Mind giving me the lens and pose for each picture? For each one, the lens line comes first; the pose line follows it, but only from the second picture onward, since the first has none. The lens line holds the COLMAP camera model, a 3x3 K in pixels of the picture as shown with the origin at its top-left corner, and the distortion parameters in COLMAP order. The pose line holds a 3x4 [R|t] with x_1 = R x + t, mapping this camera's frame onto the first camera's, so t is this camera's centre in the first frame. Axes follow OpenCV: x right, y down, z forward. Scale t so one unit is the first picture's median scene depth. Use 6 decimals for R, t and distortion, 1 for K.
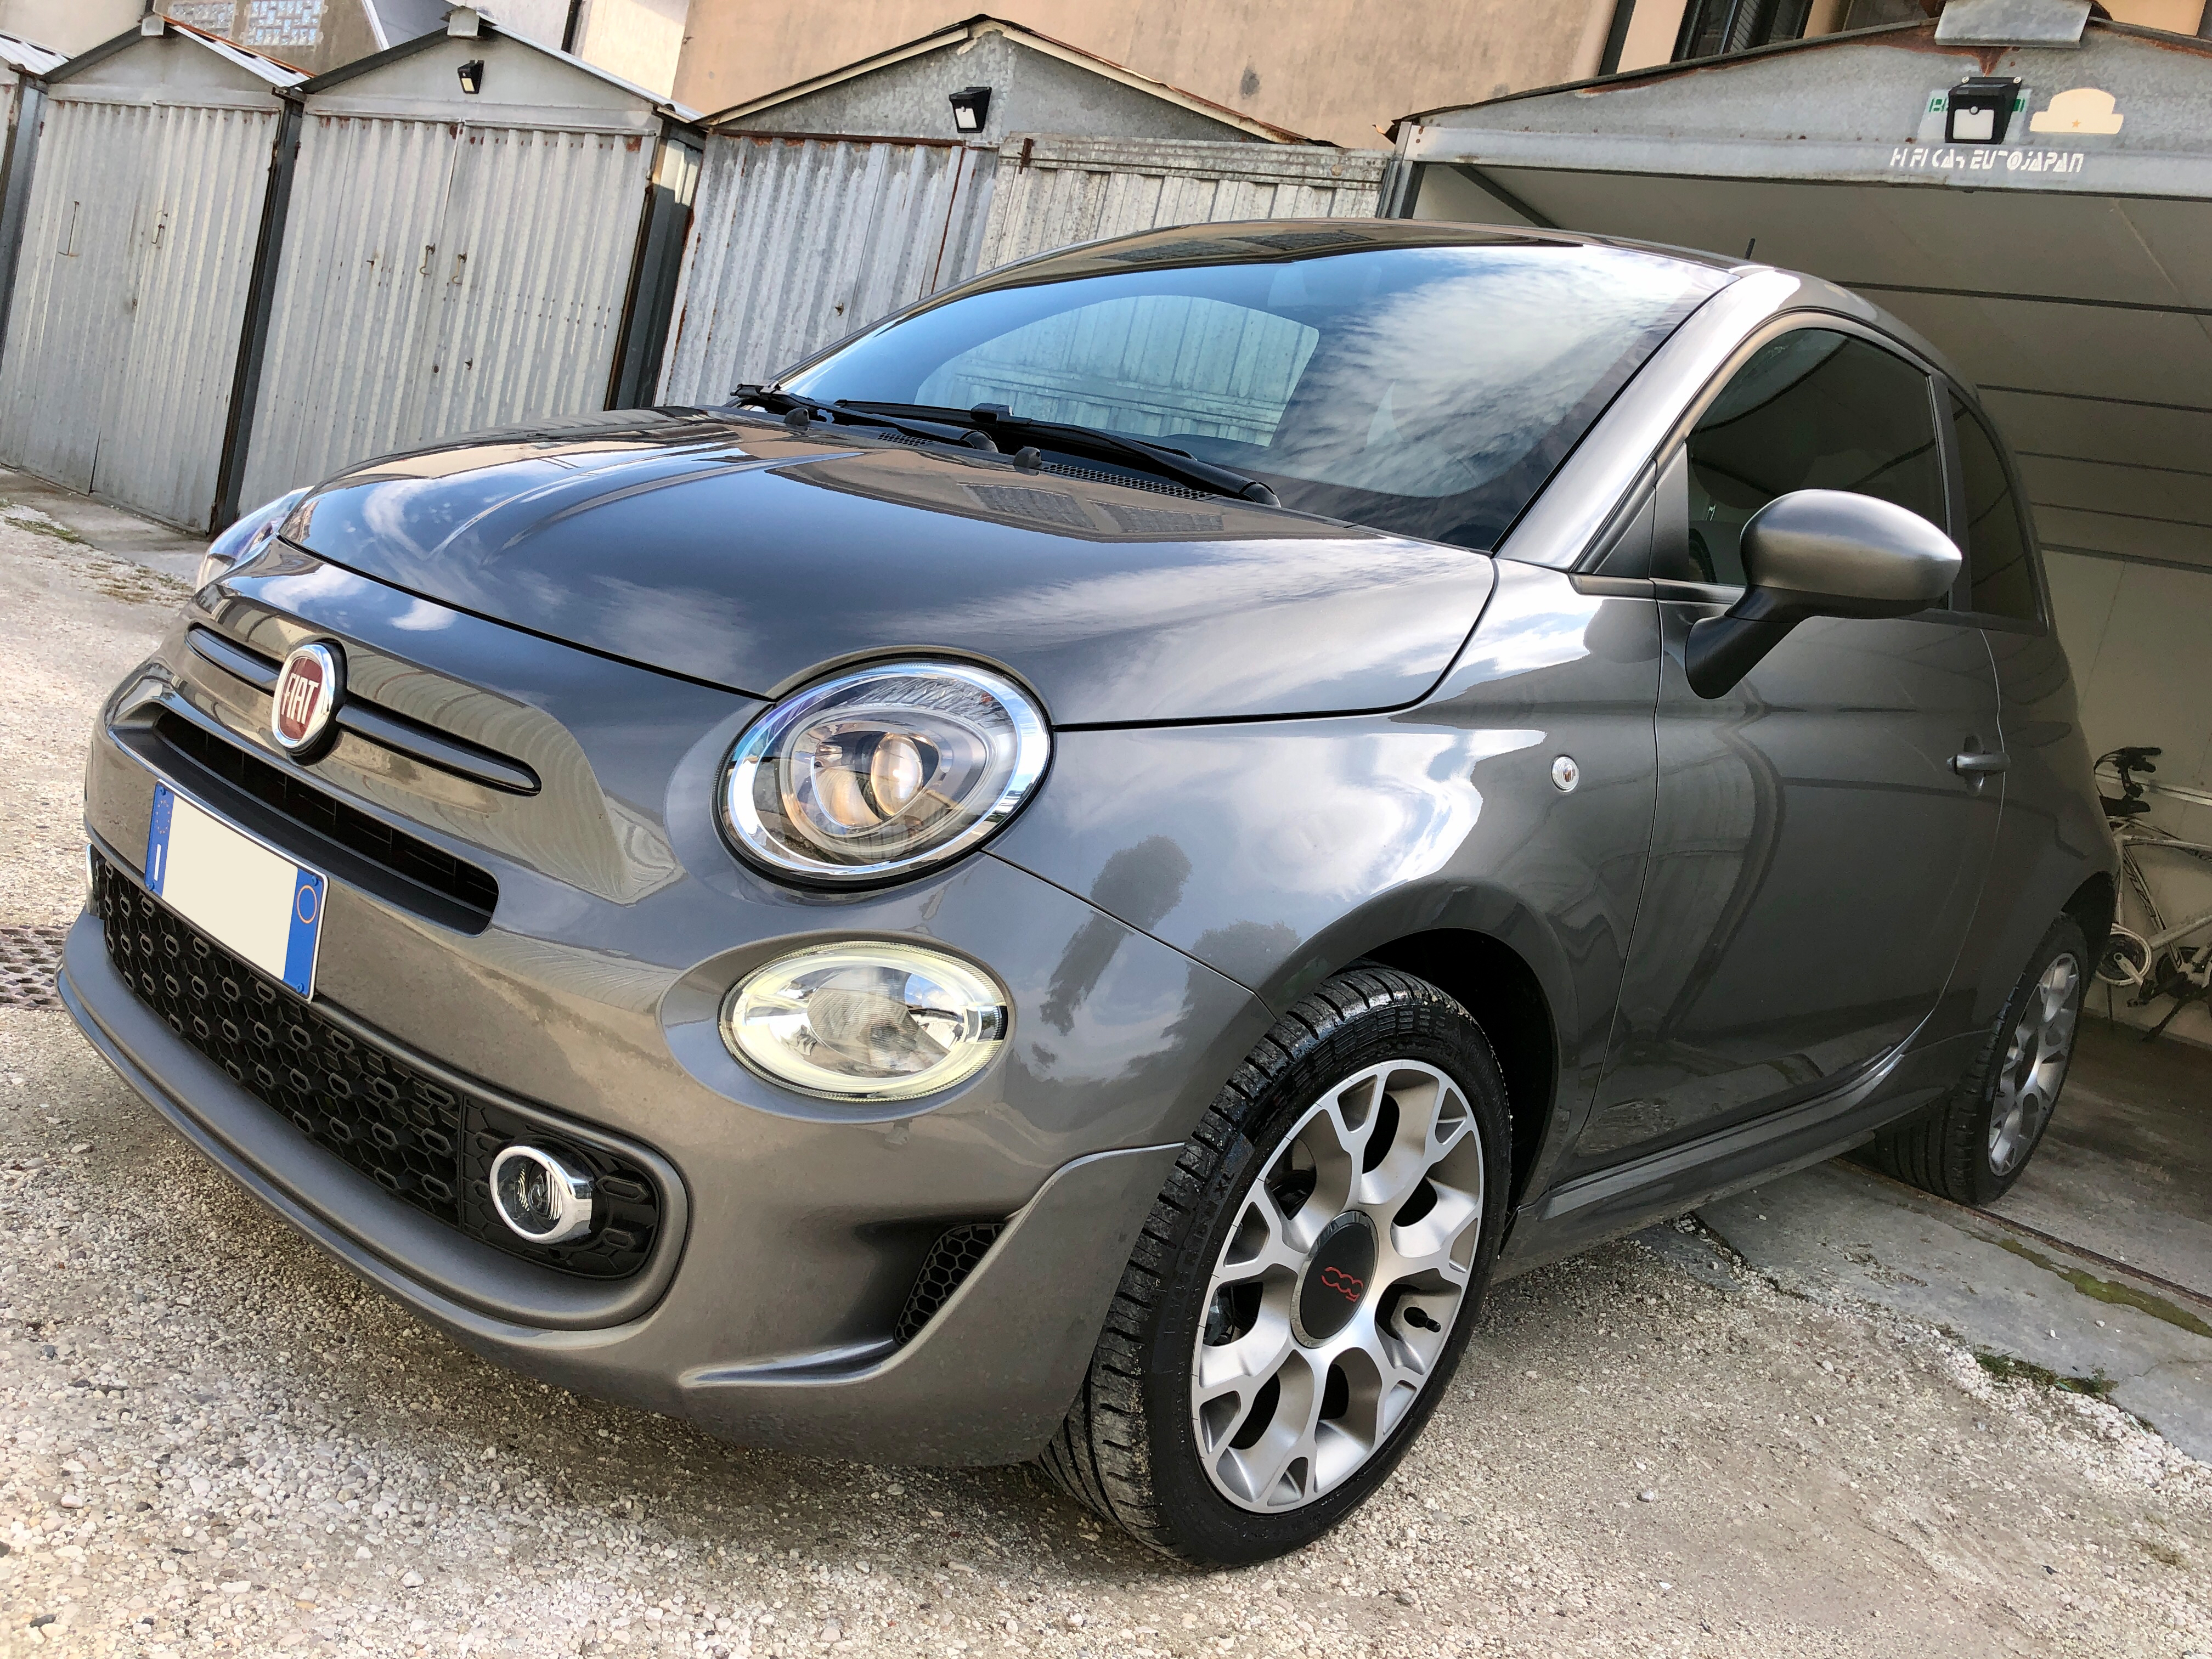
lens RADIAL K [[1831.0, 0, 1106.0], [0, 1831.0, 829.5], [0, 0, 1]] dist [0.018648, -0.009461]
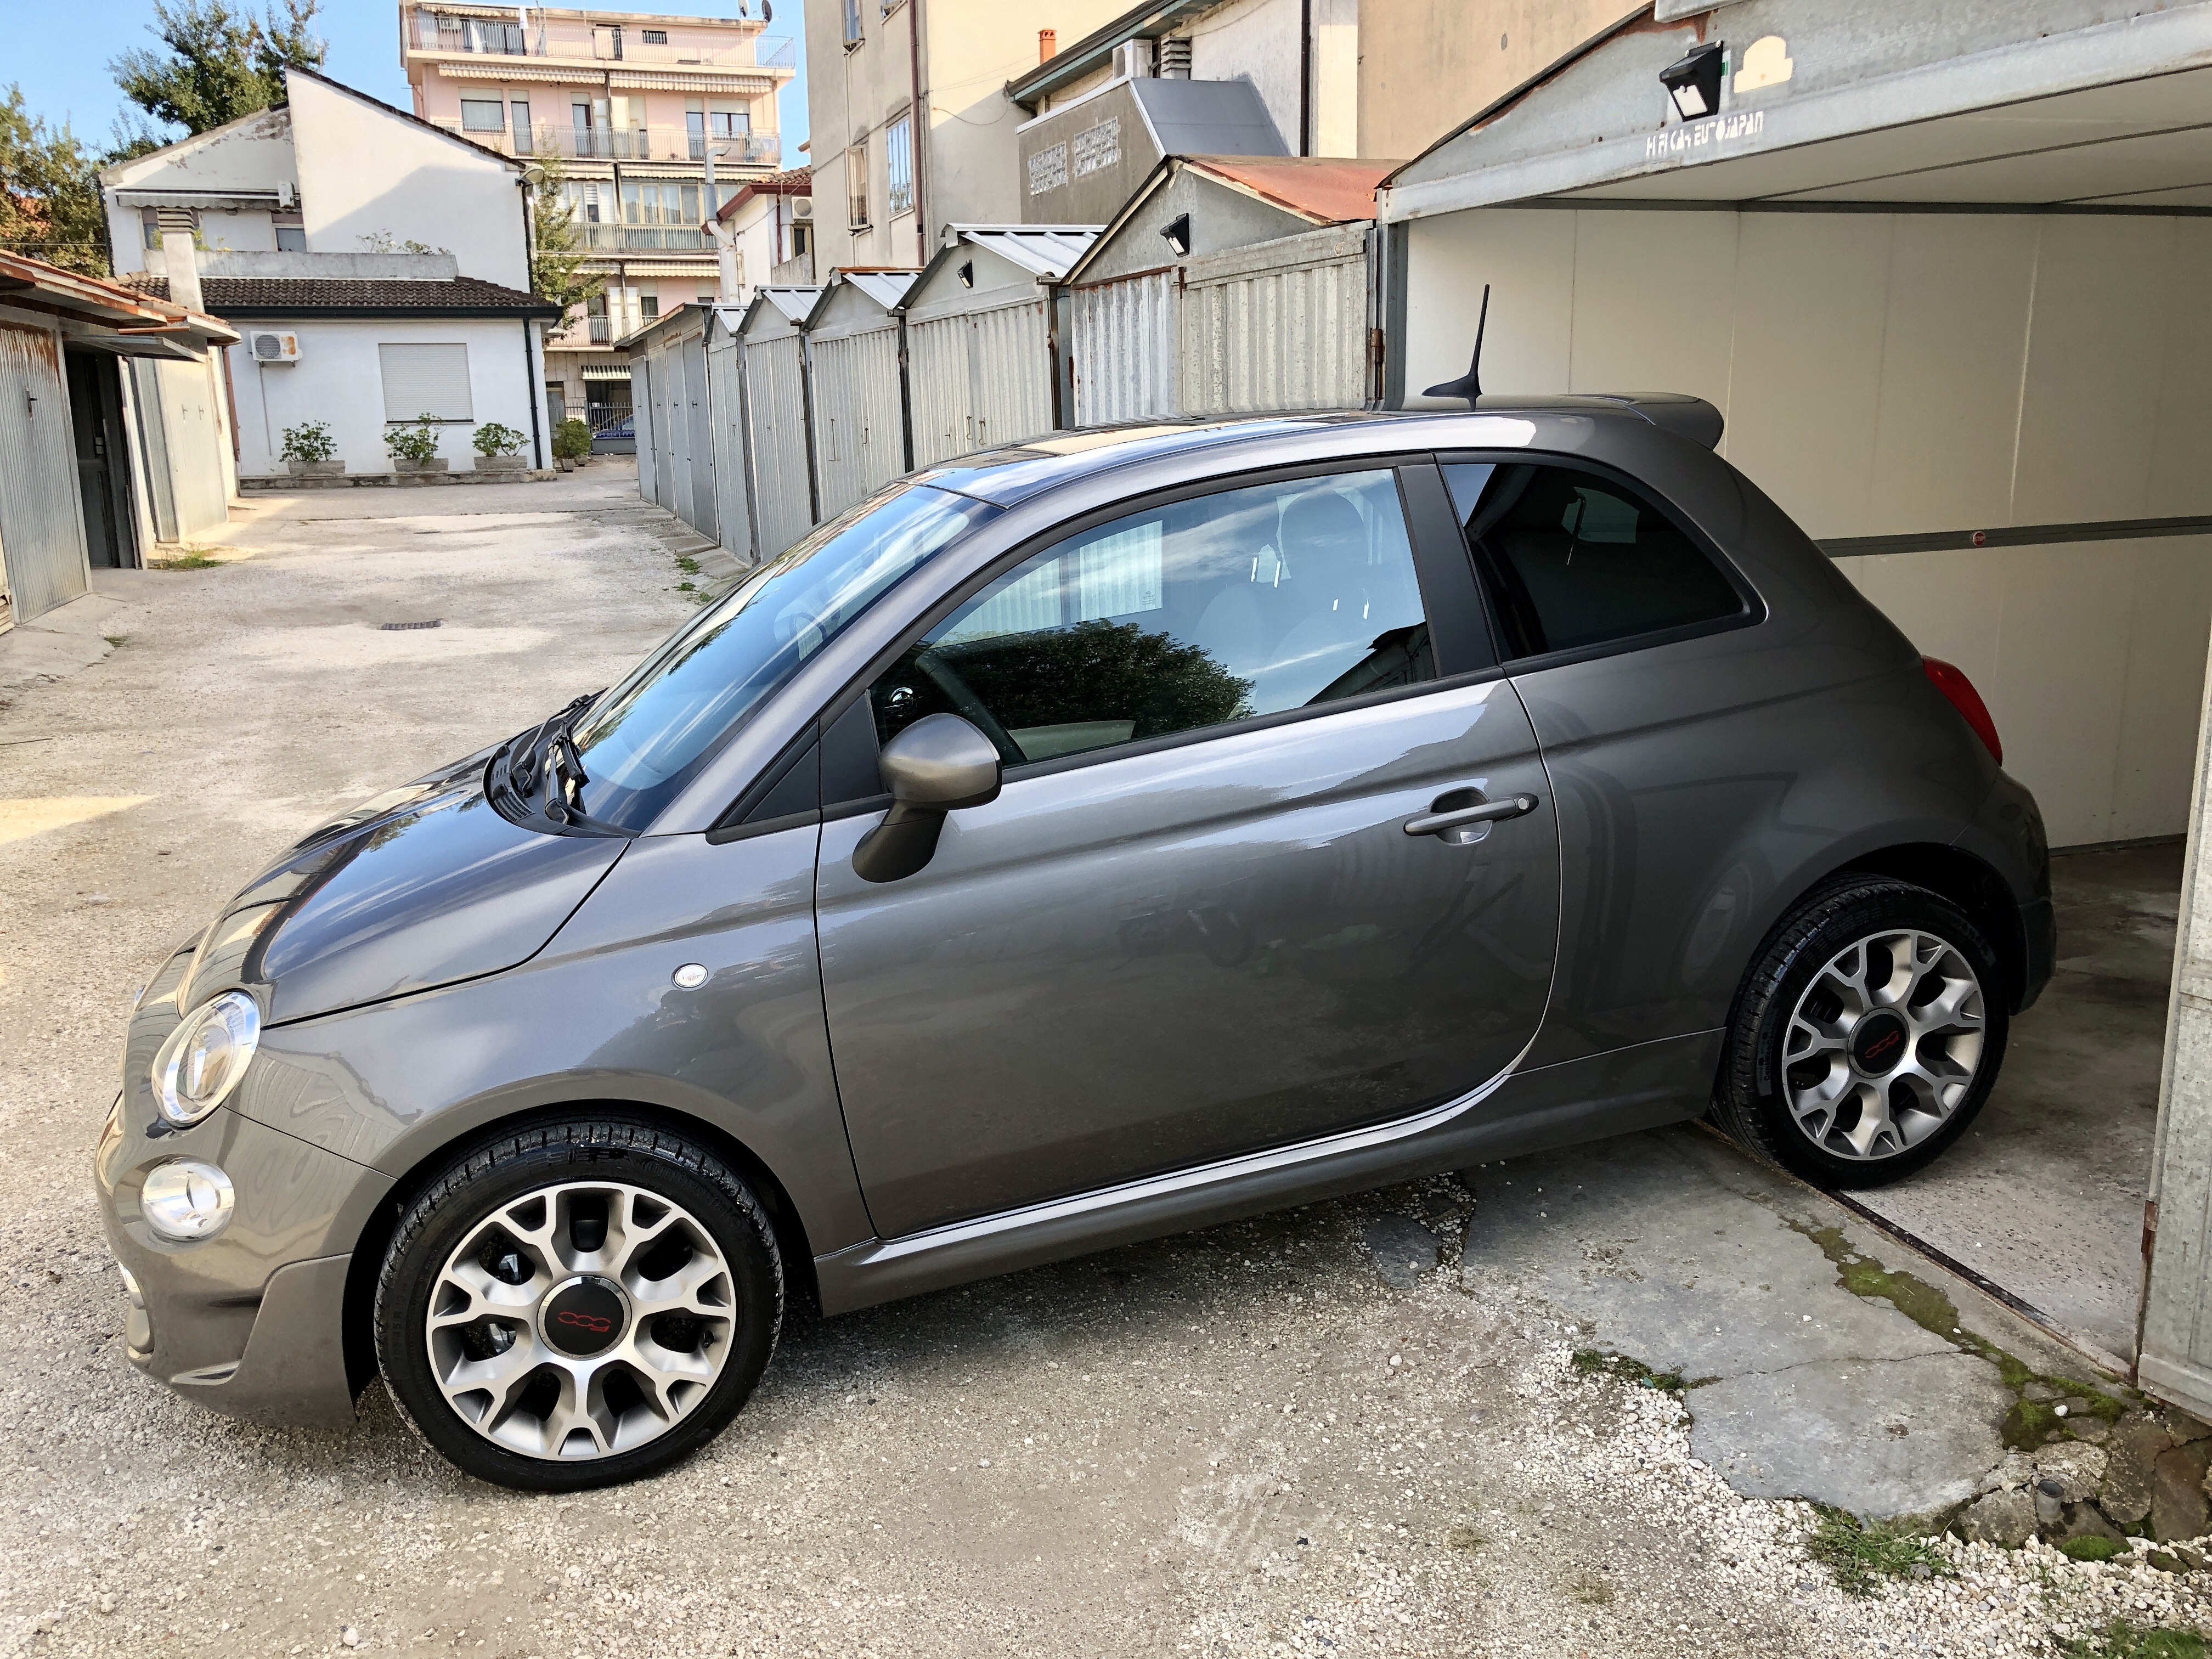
lens RADIAL K [[1831.0, 0, 1106.0], [0, 1831.0, 829.5], [0, 0, 1]] dist [0.018648, -0.009461]
pose [[0.822230, -0.134161, -0.553118, 0.731156], [0.160197, 0.987084, -0.001284, -0.050141], [0.546146, -0.087552, 0.833102, -0.020423]]
